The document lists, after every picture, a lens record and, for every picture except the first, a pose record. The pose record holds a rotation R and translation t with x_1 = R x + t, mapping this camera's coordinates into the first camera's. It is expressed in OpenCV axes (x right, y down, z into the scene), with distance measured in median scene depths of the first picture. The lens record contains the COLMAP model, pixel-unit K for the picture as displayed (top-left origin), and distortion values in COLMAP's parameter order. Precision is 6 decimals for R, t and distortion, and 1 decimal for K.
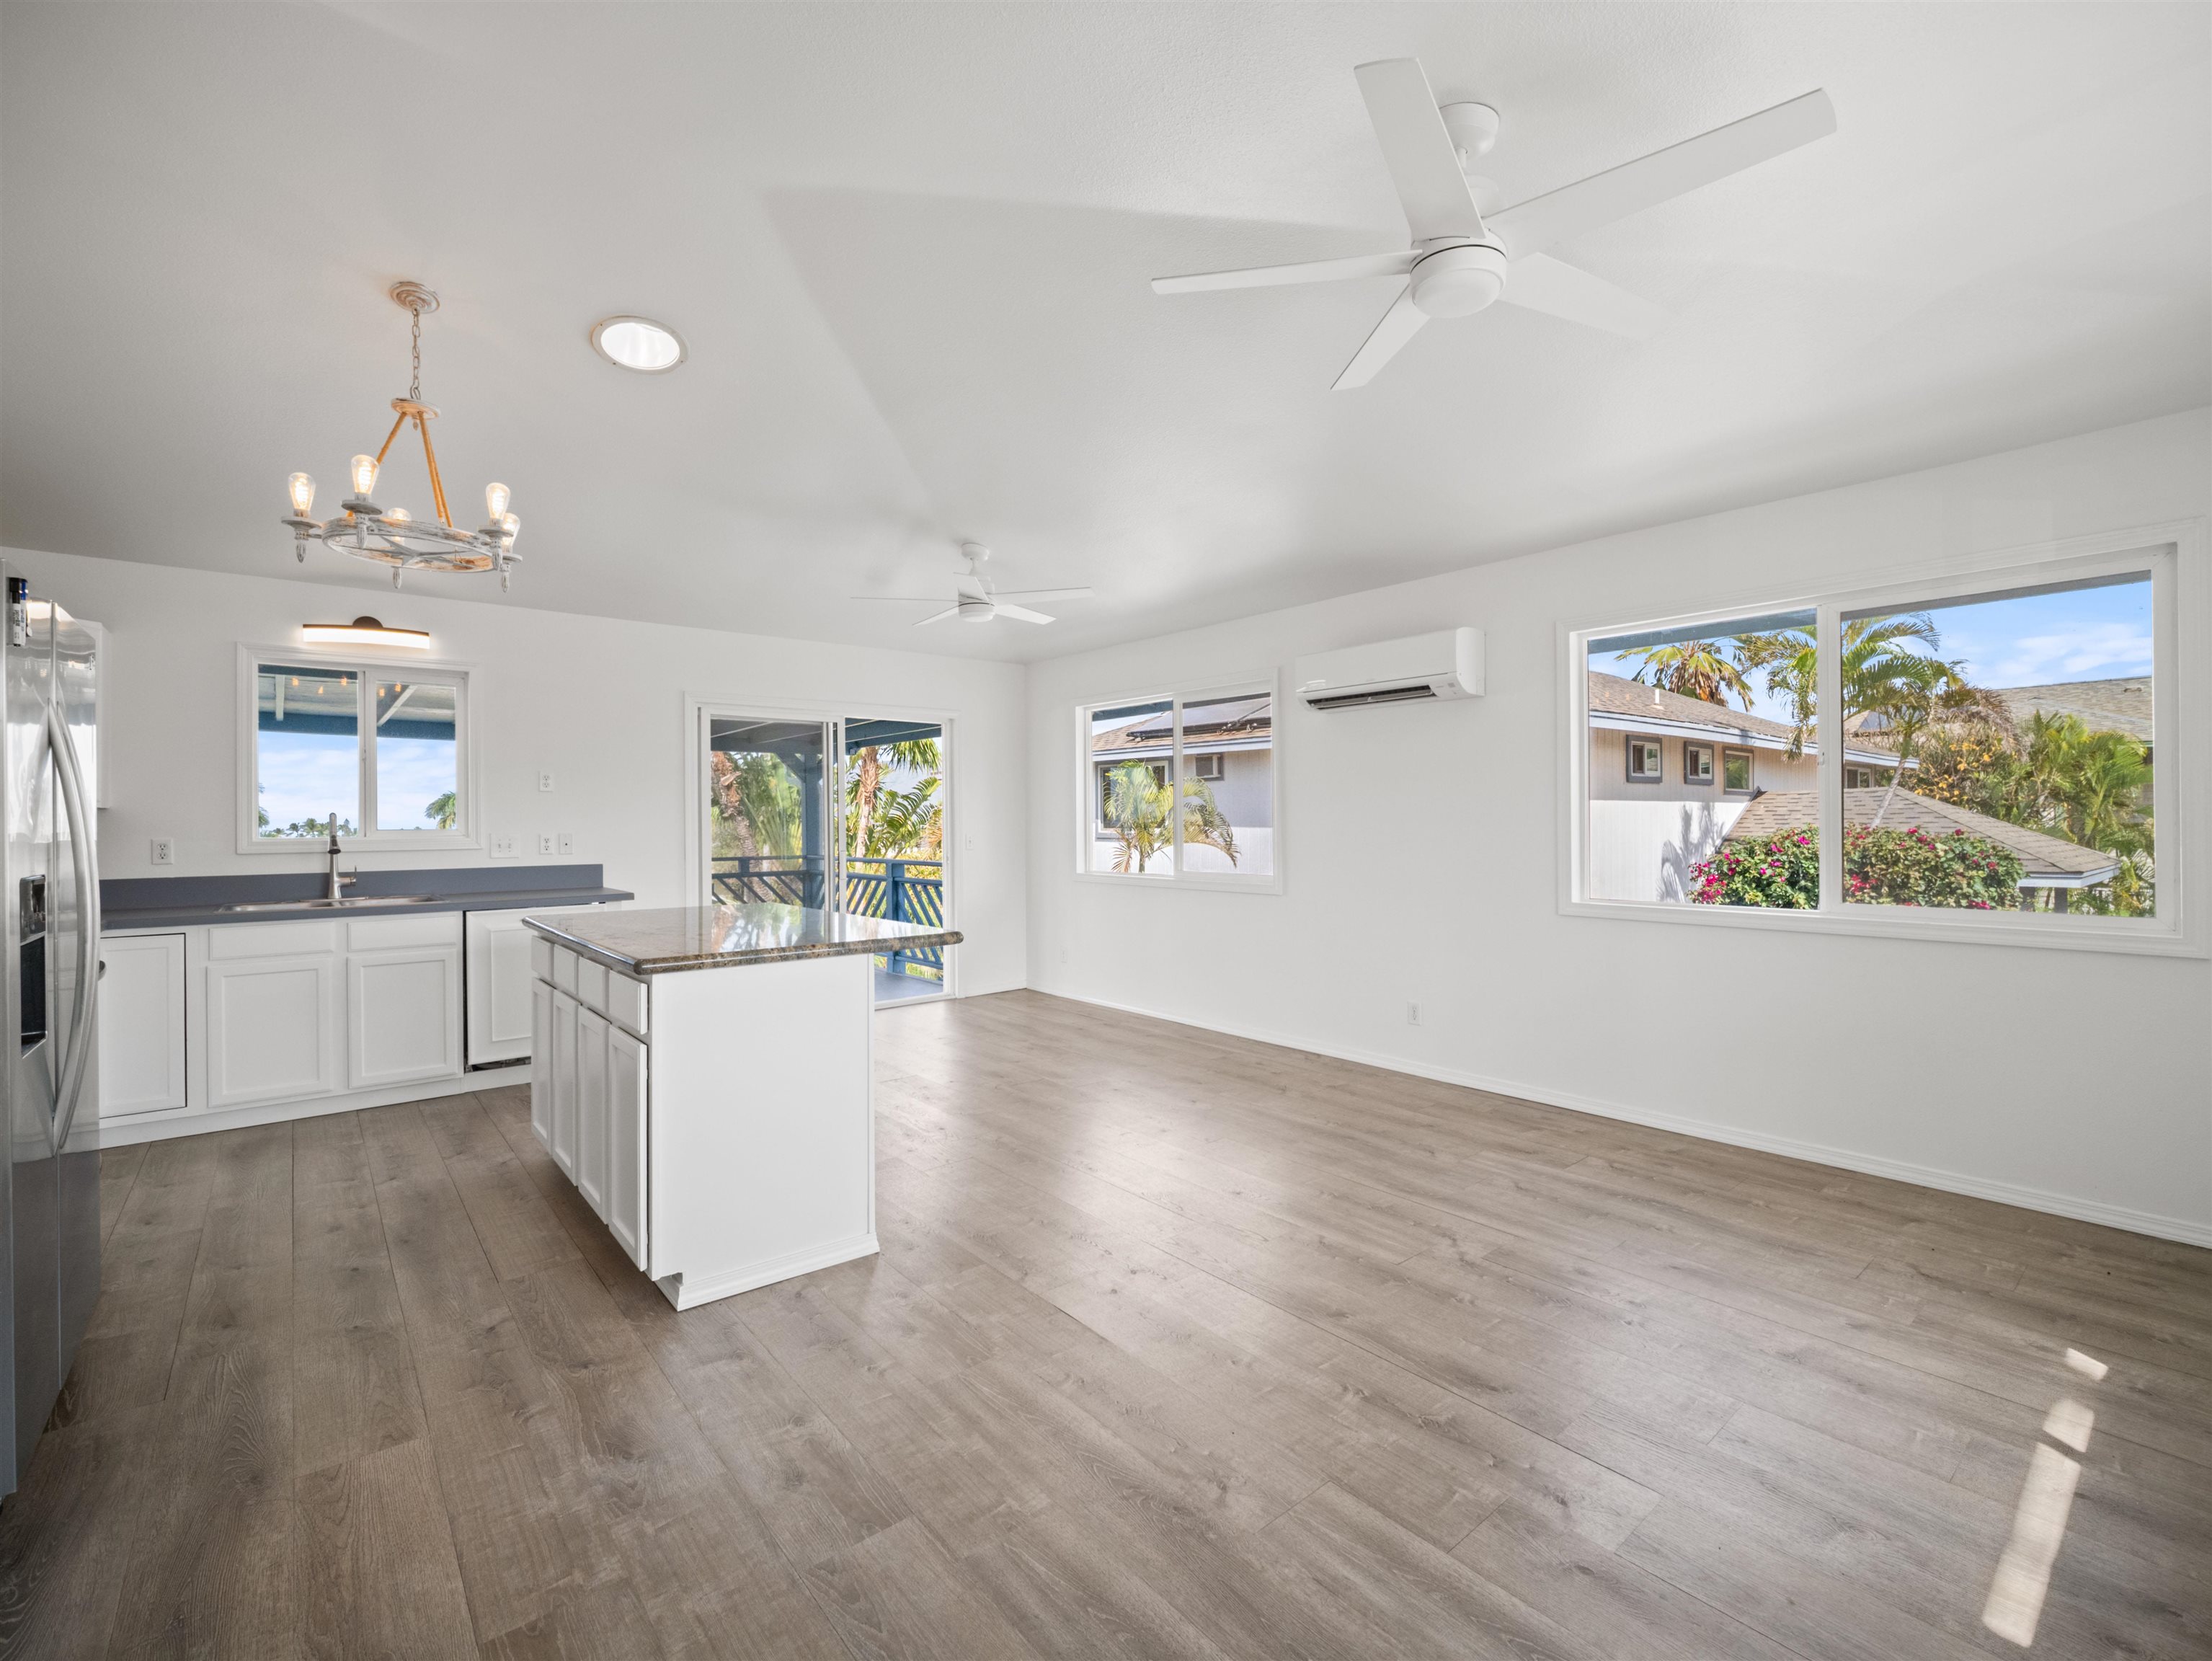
lens RADIAL K [[977.7, 0, 1098.1], [0, 977.7, 821.2], [0, 0, 1]] dist [-0.003266, -0.000309]
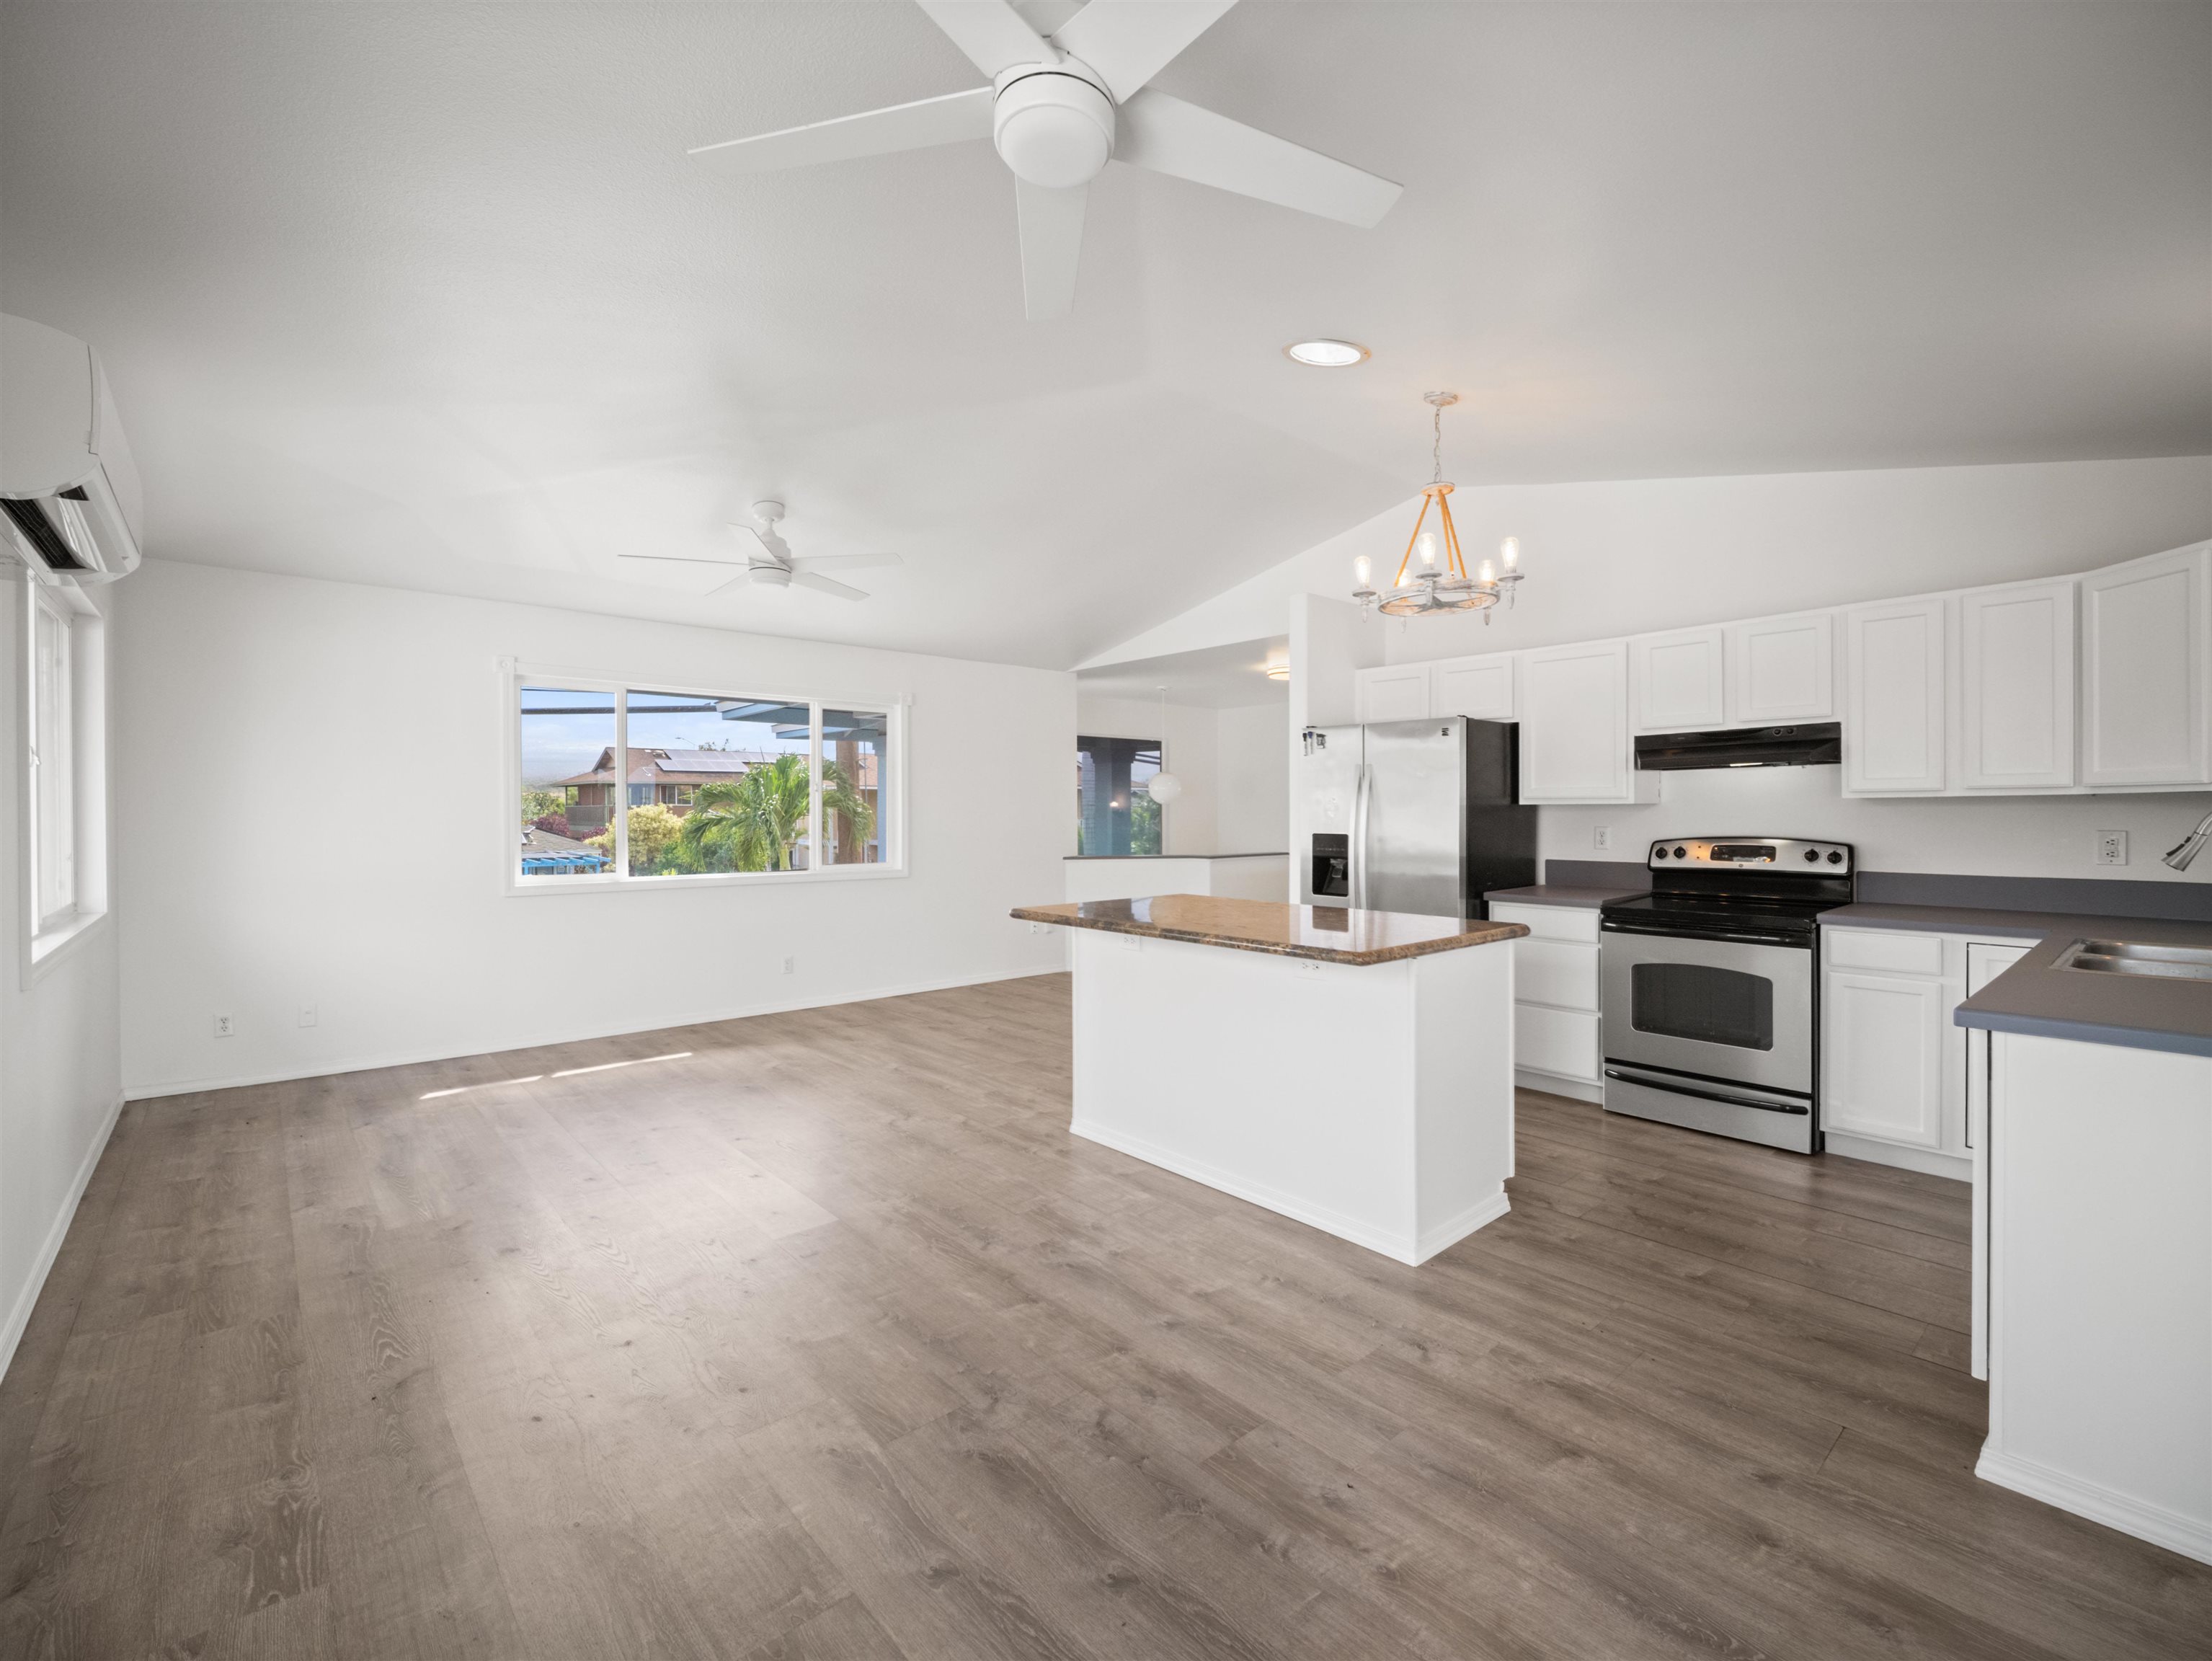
lens RADIAL K [[977.7, 0, 1098.1], [0, 977.7, 821.2], [0, 0, 1]] dist [-0.003266, -0.000309]
pose [[-0.999558, 0.008544, -0.028464, -0.184139], [0.008338, 0.999938, 0.007329, -0.004566], [0.028525, 0.007088, -0.999568, 1.912525]]
